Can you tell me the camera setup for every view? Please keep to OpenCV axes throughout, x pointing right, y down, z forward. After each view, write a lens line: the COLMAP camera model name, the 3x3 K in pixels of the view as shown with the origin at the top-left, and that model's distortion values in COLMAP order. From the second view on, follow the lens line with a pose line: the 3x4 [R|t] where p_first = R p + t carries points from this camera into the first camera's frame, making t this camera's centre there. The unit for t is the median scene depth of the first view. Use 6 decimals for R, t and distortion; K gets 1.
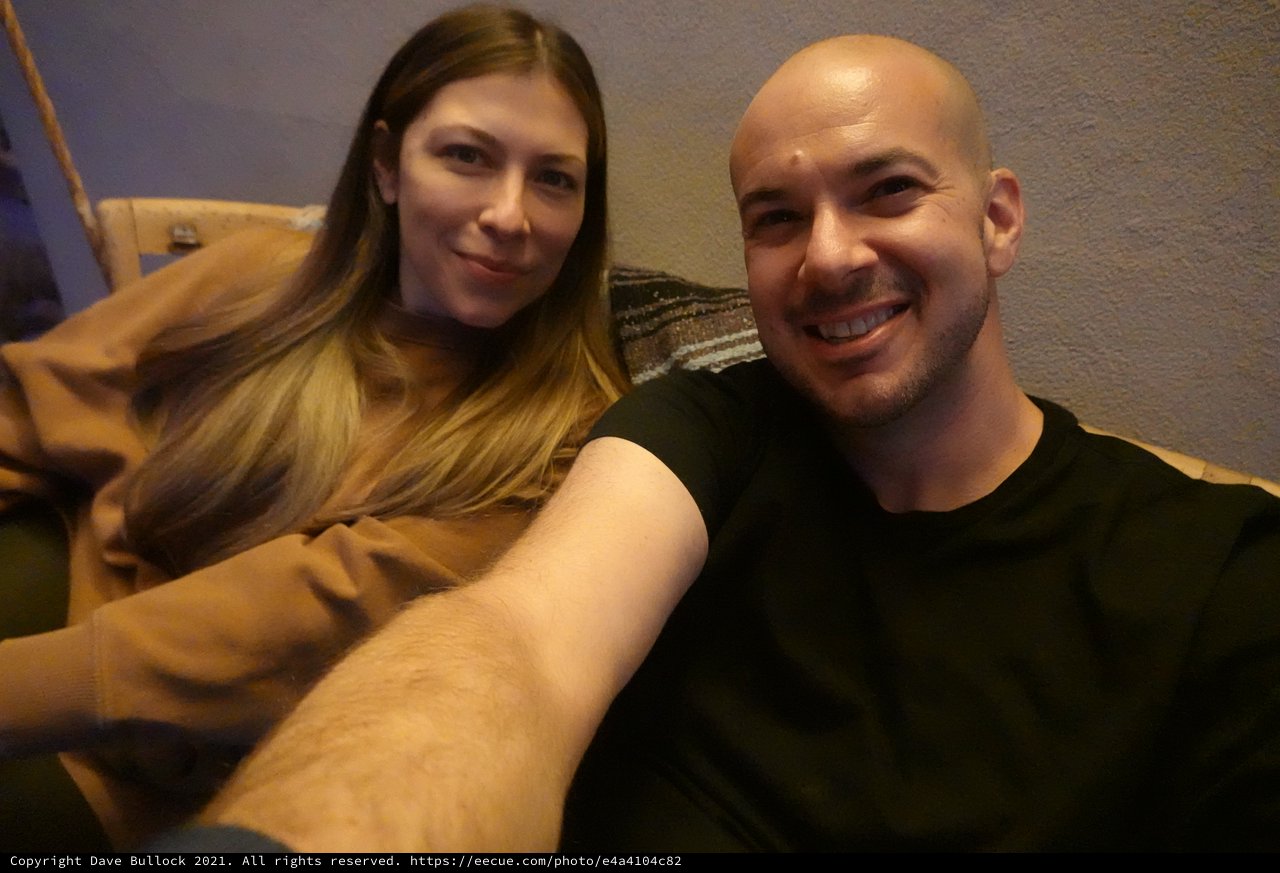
lens RADIAL K [[883.2, 0, 644.7], [0, 883.2, 434.4], [0, 0, 1]] dist [-0.016425, 0.008413]
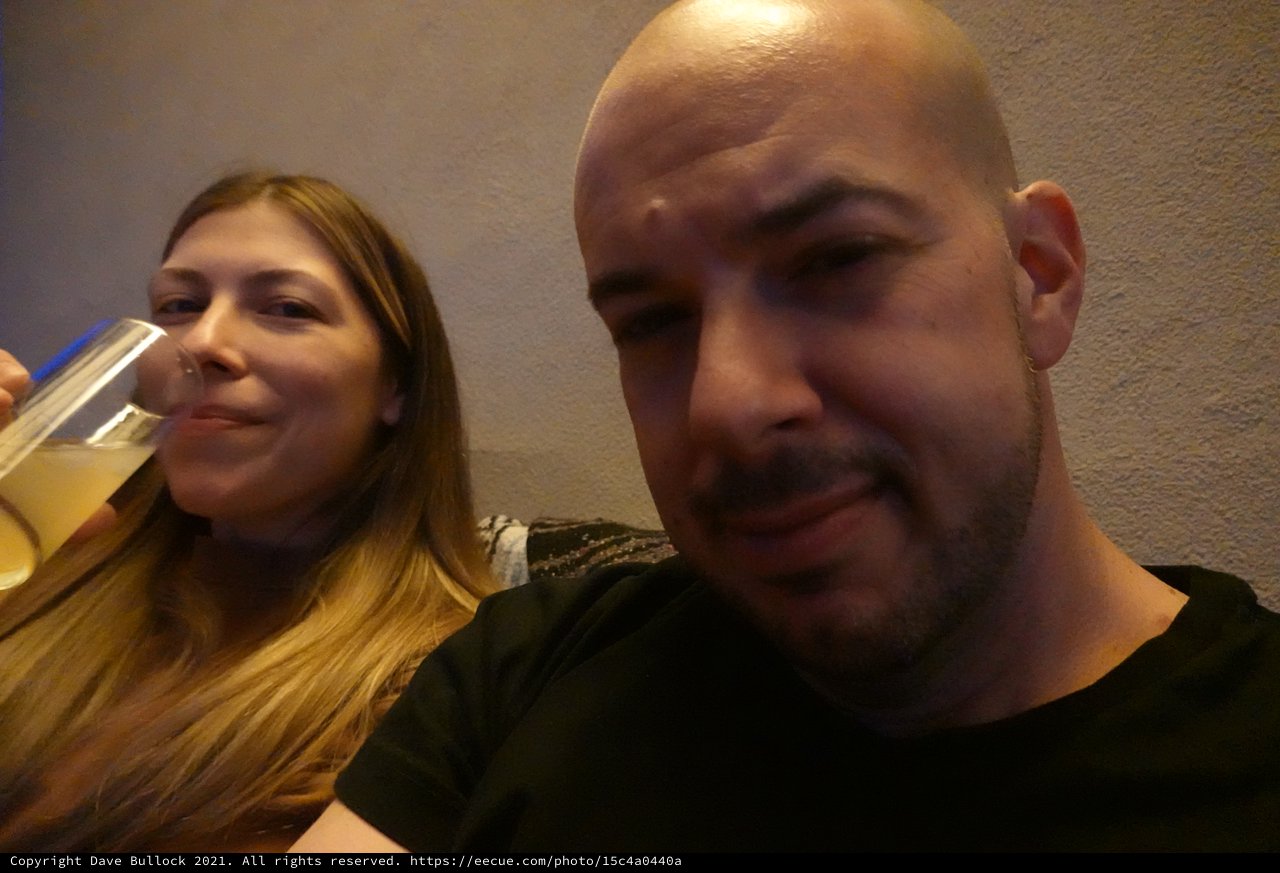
lens RADIAL K [[883.2, 0, 643.8], [0, 883.2, 421.1], [0, 0, 1]] dist [-0.016425, 0.008413]
pose [[0.997865, -0.040519, -0.051222, 0.125503], [0.010889, 0.876524, -0.481234, 0.139391], [0.064397, 0.479649, 0.875094, 0.361716]]
